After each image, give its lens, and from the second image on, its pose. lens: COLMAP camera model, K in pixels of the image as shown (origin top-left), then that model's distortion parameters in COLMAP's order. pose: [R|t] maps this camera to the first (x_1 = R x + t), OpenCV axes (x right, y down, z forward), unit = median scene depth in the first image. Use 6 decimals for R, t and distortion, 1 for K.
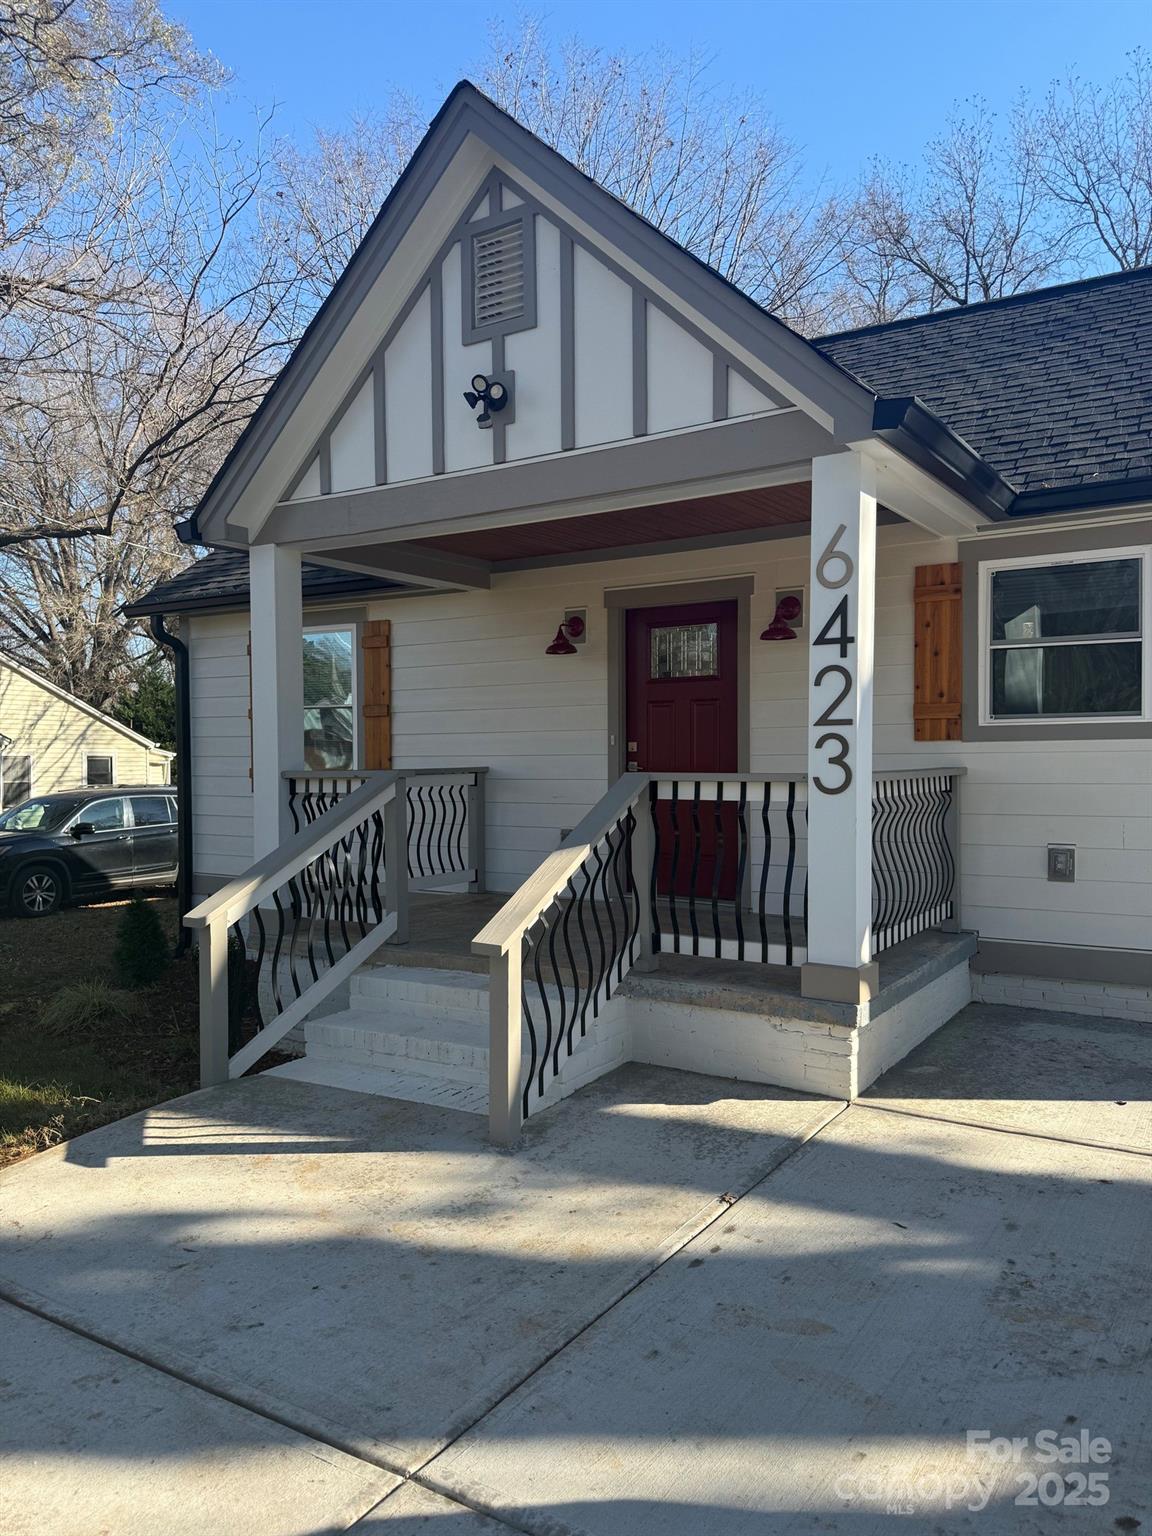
lens RADIAL K [[1098.5, 0, 575.9], [0, 1098.5, 771.9], [0, 0, 1]] dist [0.004880, -0.017055]
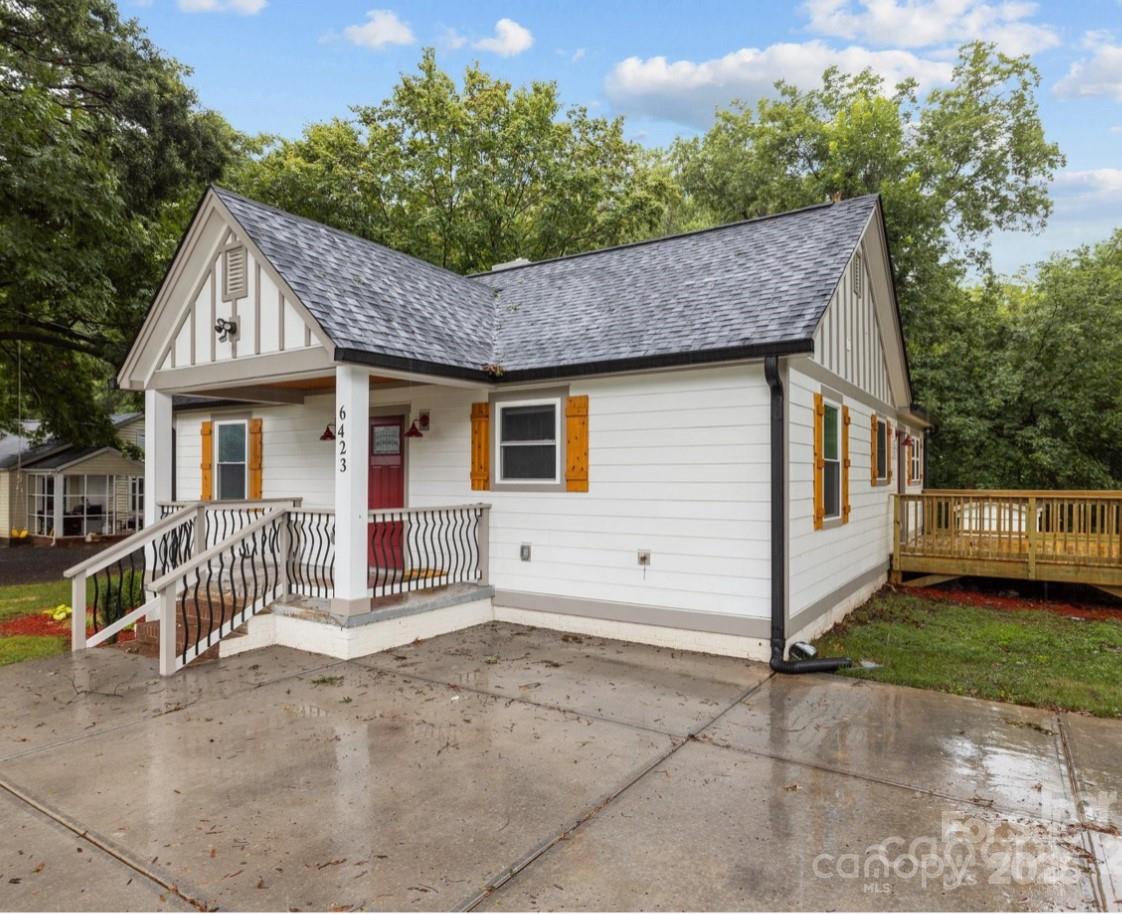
lens RADIAL K [[703.1, 0, 561.0], [0, 703.1, 457.0], [0, 0, 1]] dist [-0.020975, 0.000565]
pose [[0.999863, 0.011289, -0.012073, 0.538949], [-0.011781, 0.999072, -0.041438, -0.041467], [0.011594, 0.041574, 0.999068, -0.303110]]
